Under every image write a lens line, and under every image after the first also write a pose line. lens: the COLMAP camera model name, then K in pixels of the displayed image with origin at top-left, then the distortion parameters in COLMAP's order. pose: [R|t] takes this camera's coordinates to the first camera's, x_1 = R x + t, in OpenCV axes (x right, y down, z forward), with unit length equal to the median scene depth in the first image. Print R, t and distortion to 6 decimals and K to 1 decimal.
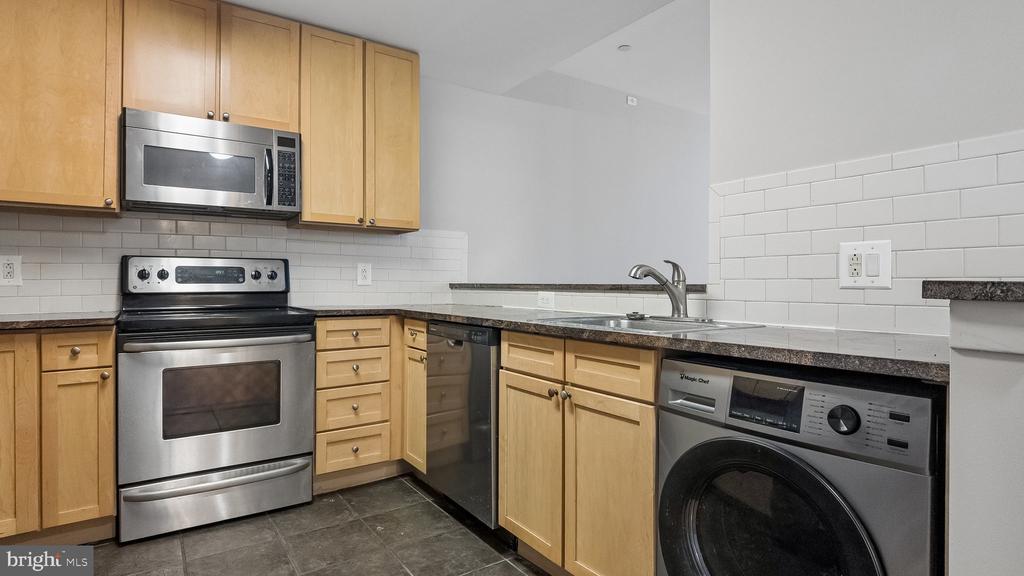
lens RADIAL K [[532.6, 0, 513.0], [0, 532.6, 283.8], [0, 0, 1]] dist [0.051608, -0.052509]
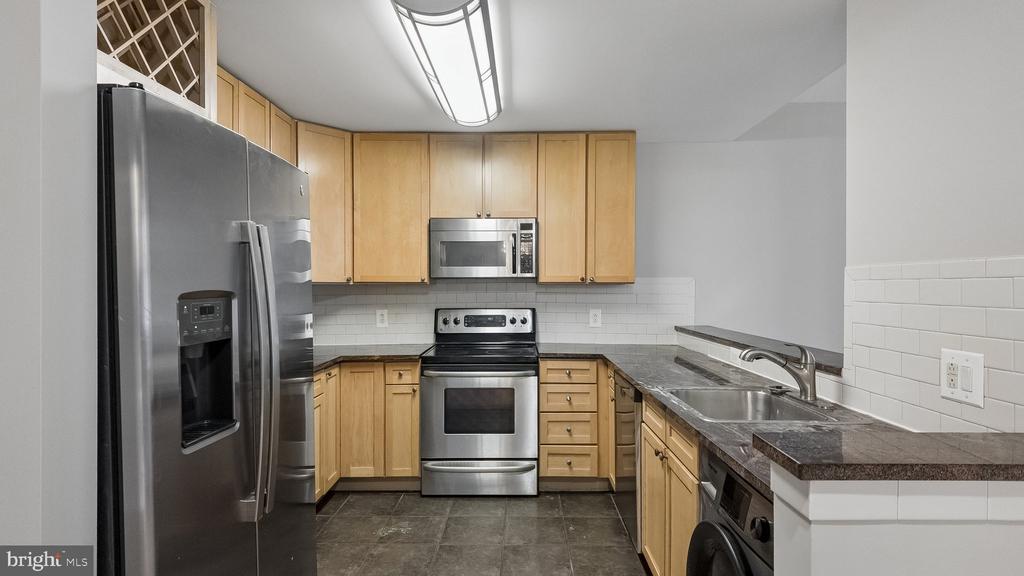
lens RADIAL K [[528.1, 0, 512.0], [0, 528.1, 288.0], [0, 0, 1]] dist [0.054954, -0.033562]
pose [[0.816701, 0.000137, -0.577061, 0.346988], [0.000609, 0.999999, 0.001099, -0.117328], [0.577060, -0.001249, 0.816701, -0.123803]]
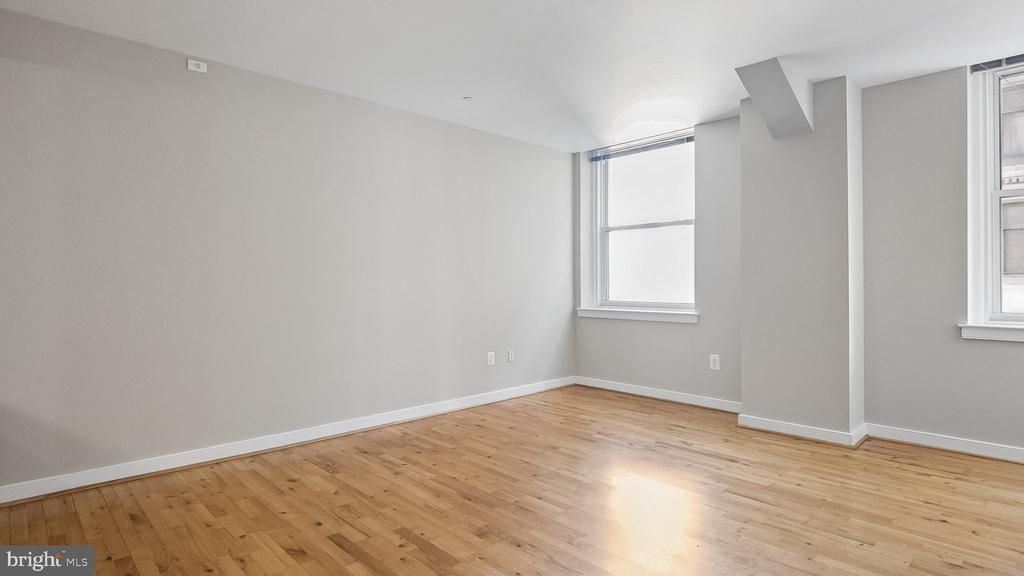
lens RADIAL K [[537.3, 0, 512.4], [0, 537.3, 287.2], [0, 0, 1]] dist [0.053851, -0.055113]
pose [[0.987247, -0.003123, 0.159163, 1.003444], [0.002018, 0.999973, 0.007103, -0.067346], [-0.159181, -0.006692, 0.987227, 0.331392]]
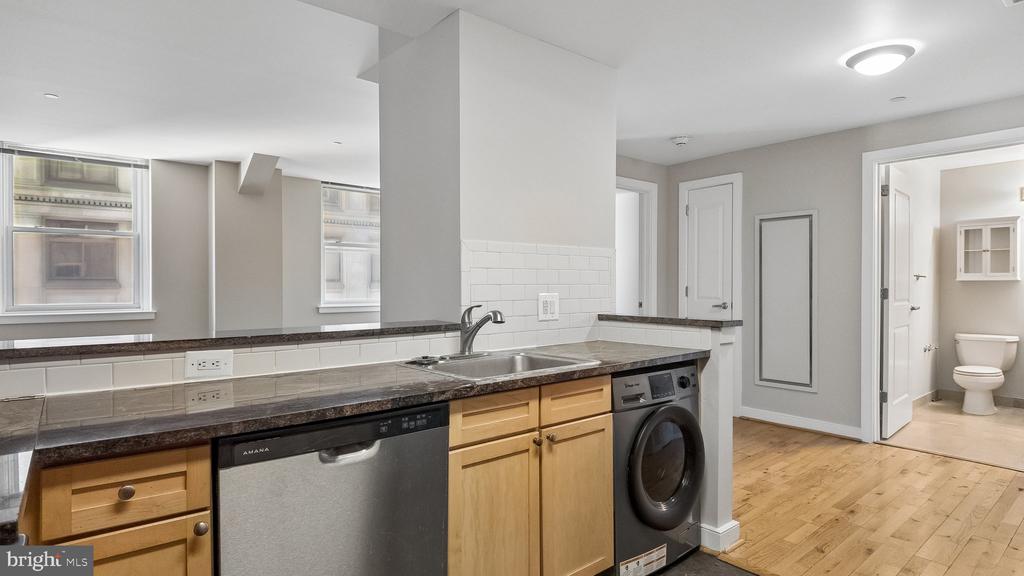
lens RADIAL K [[544.1, 0, 511.6], [0, 544.1, 285.8], [0, 0, 1]] dist [-0.005722, -0.000386]
pose [[-0.082506, -0.000560, 0.996590, -0.657304], [0.004707, 0.999988, 0.000951, -0.064686], [-0.996579, 0.004769, -0.082502, 0.783326]]
